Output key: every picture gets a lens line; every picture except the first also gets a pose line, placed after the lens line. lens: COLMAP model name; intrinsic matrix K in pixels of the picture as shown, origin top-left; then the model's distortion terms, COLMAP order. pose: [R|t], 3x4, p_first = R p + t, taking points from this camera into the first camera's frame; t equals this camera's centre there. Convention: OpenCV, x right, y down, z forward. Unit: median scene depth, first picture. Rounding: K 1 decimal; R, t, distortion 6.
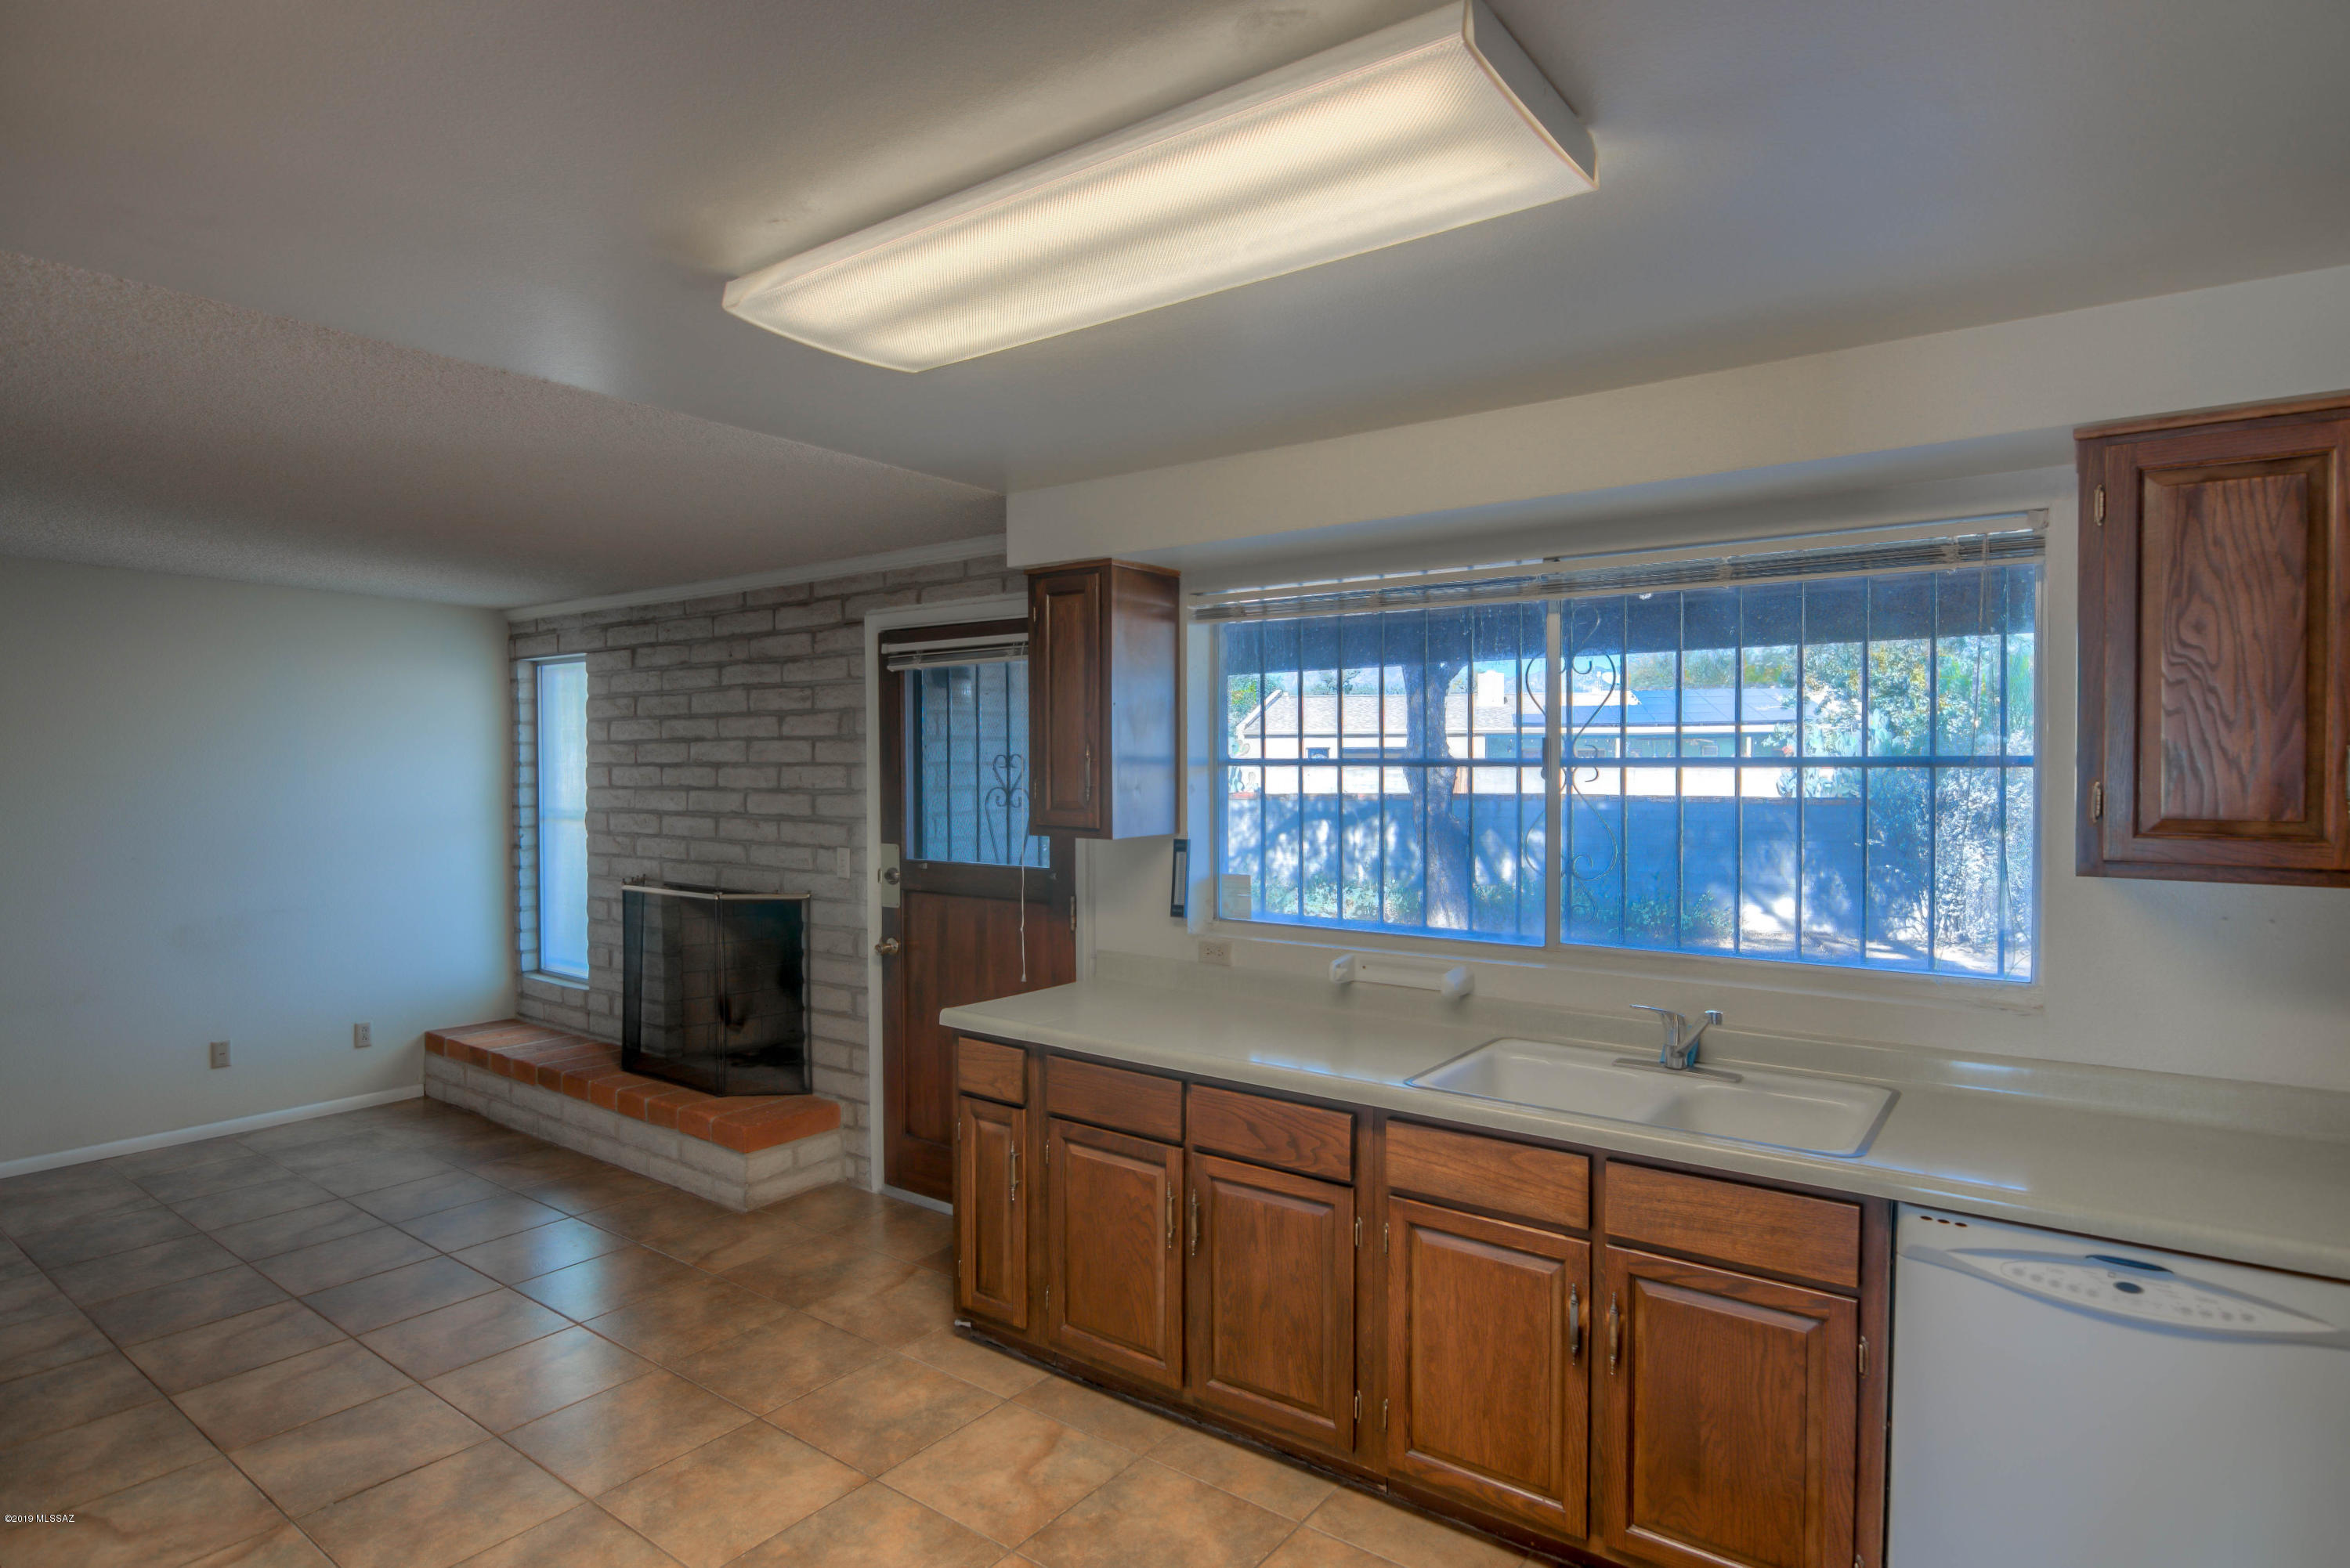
lens RADIAL K [[1240.3, 0, 1227.0], [0, 1240.3, 789.0], [0, 0, 1]] dist [0.000176, -0.011486]
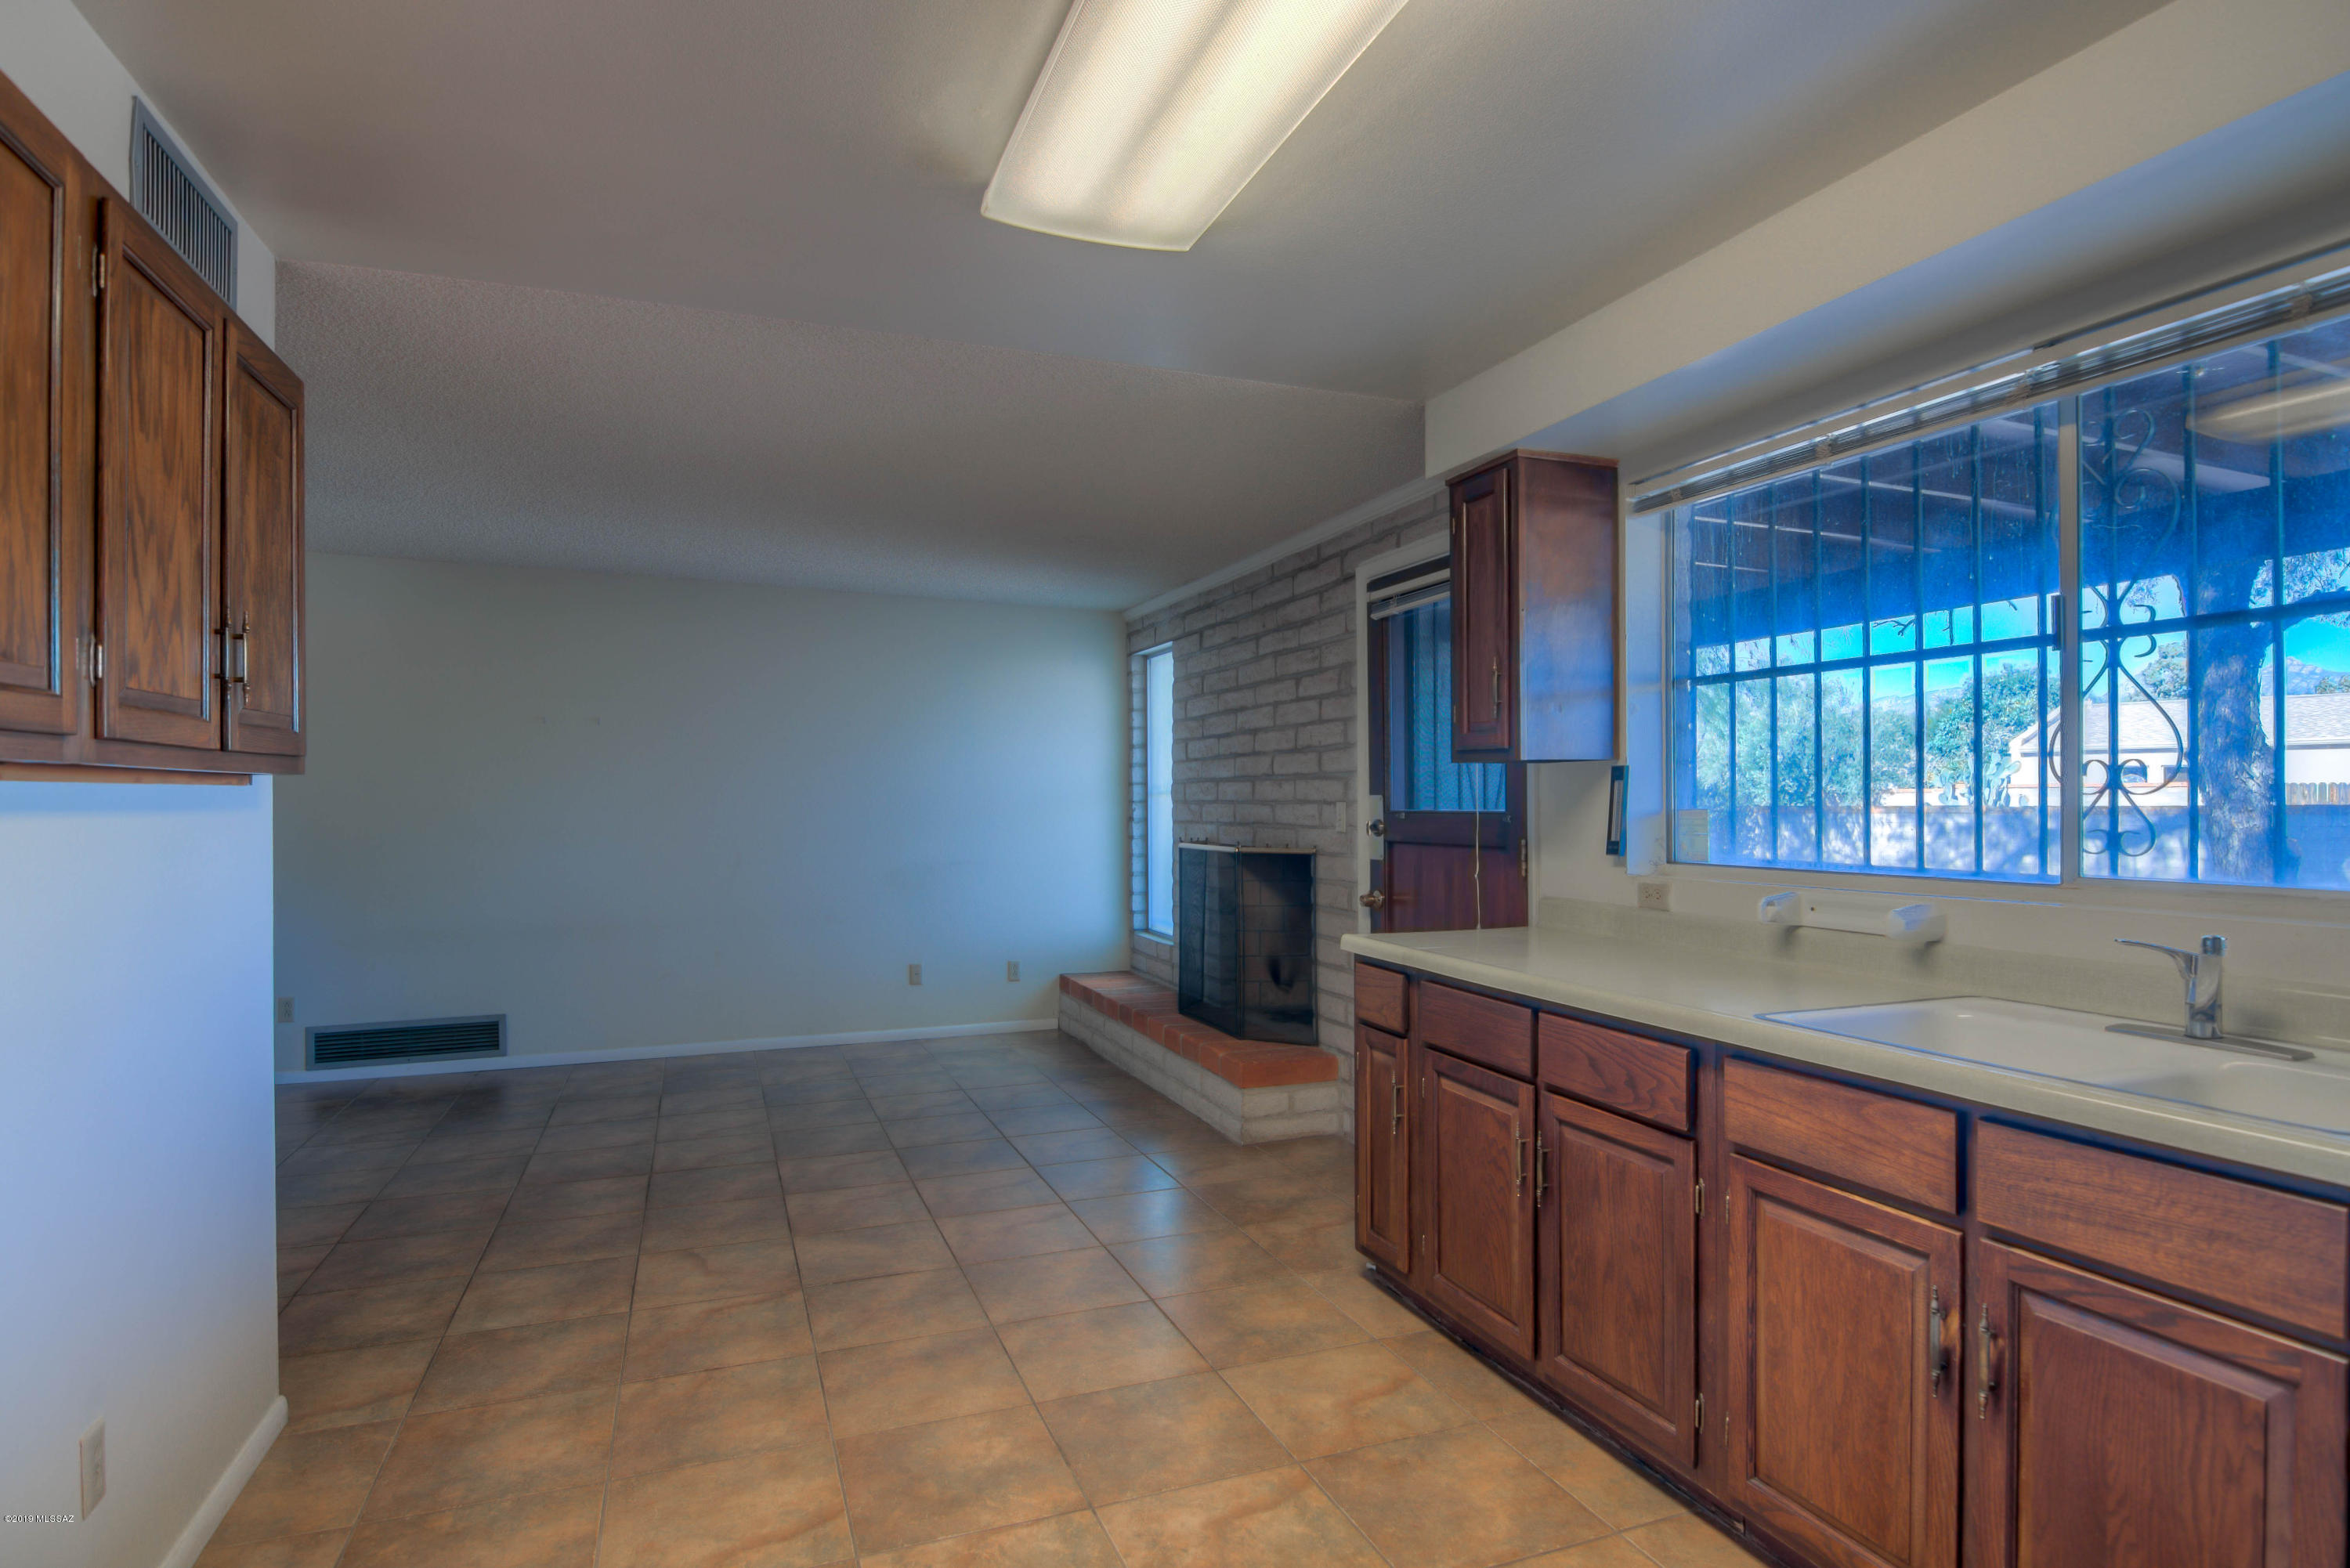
lens RADIAL K [[1284.0, 0, 1216.0], [0, 1284.0, 812.4], [0, 0, 1]] dist [0.000847, -0.013150]
pose [[0.840004, 0.001451, -0.542578, 0.240528], [-0.008604, 0.999906, -0.010646, 0.095280], [0.542512, 0.013611, 0.839938, 0.095905]]
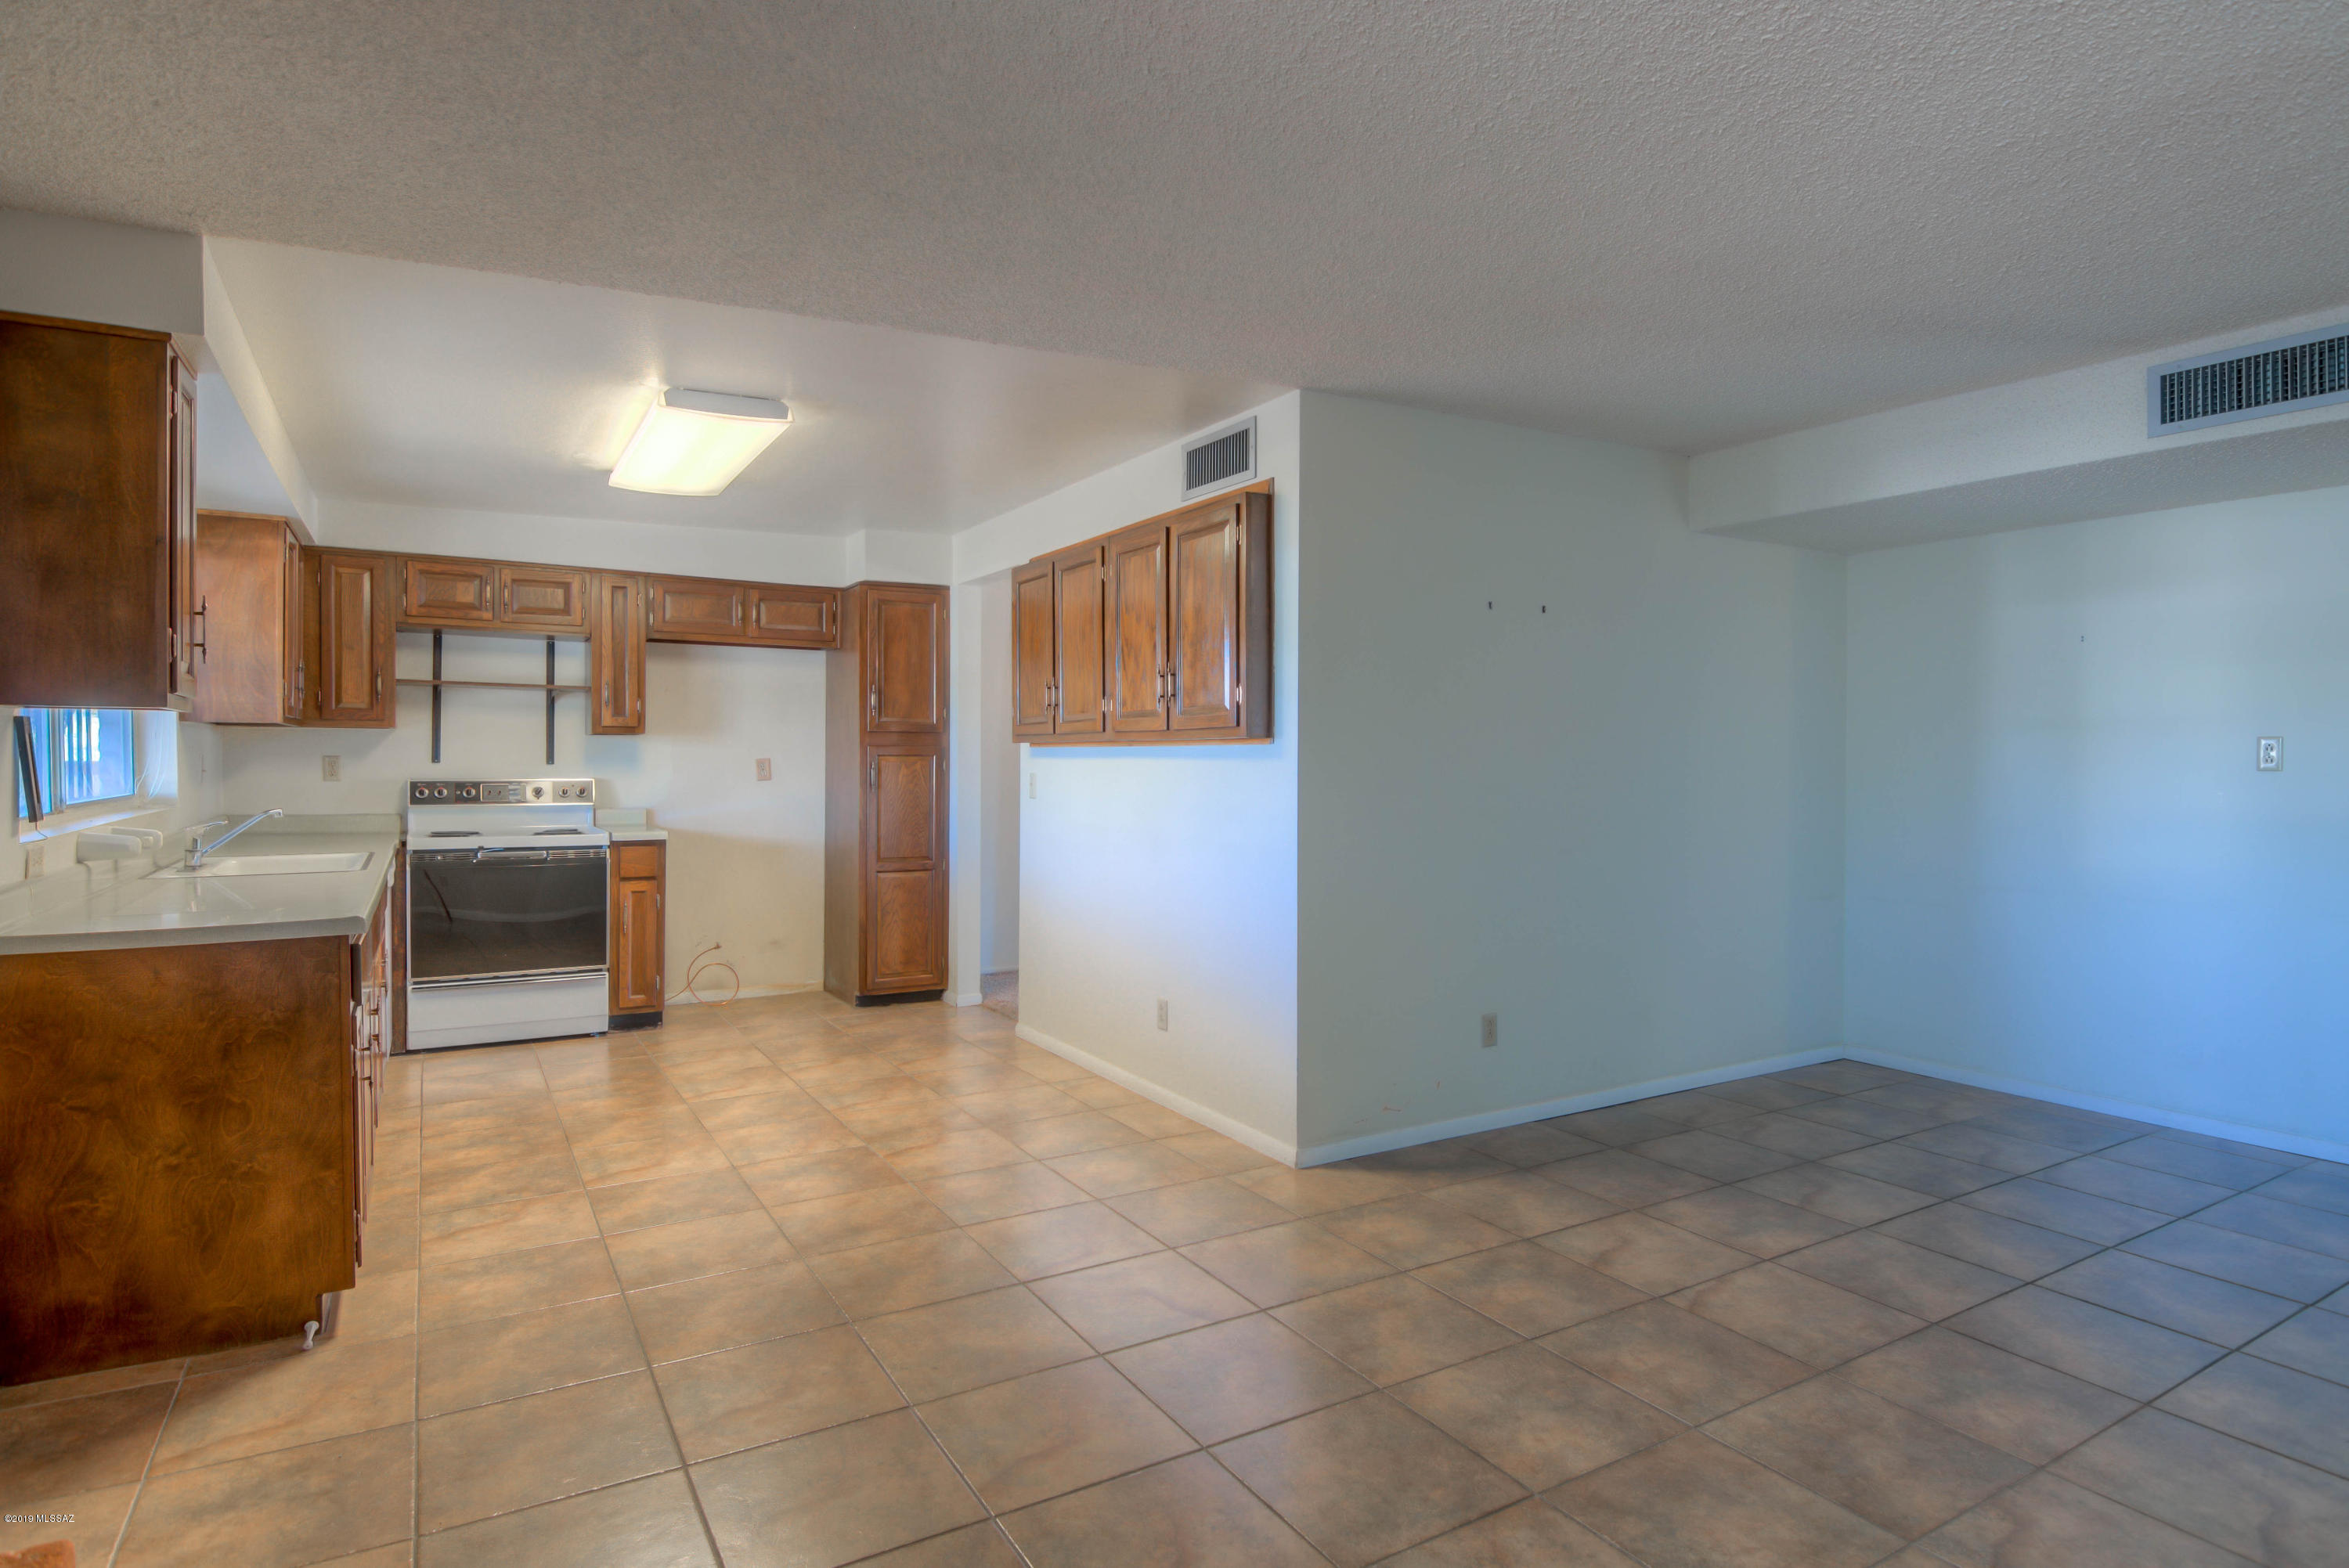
lens RADIAL K [[1241.0, 0, 1218.7], [0, 1241.0, 725.2], [0, 0, 1]] dist [-0.001751, -0.014796]
pose [[-0.923883, 0.005902, 0.382629, -1.095025], [0.005957, 0.999982, -0.001042, 0.059836], [-0.382628, 0.001317, -0.923902, 1.587241]]
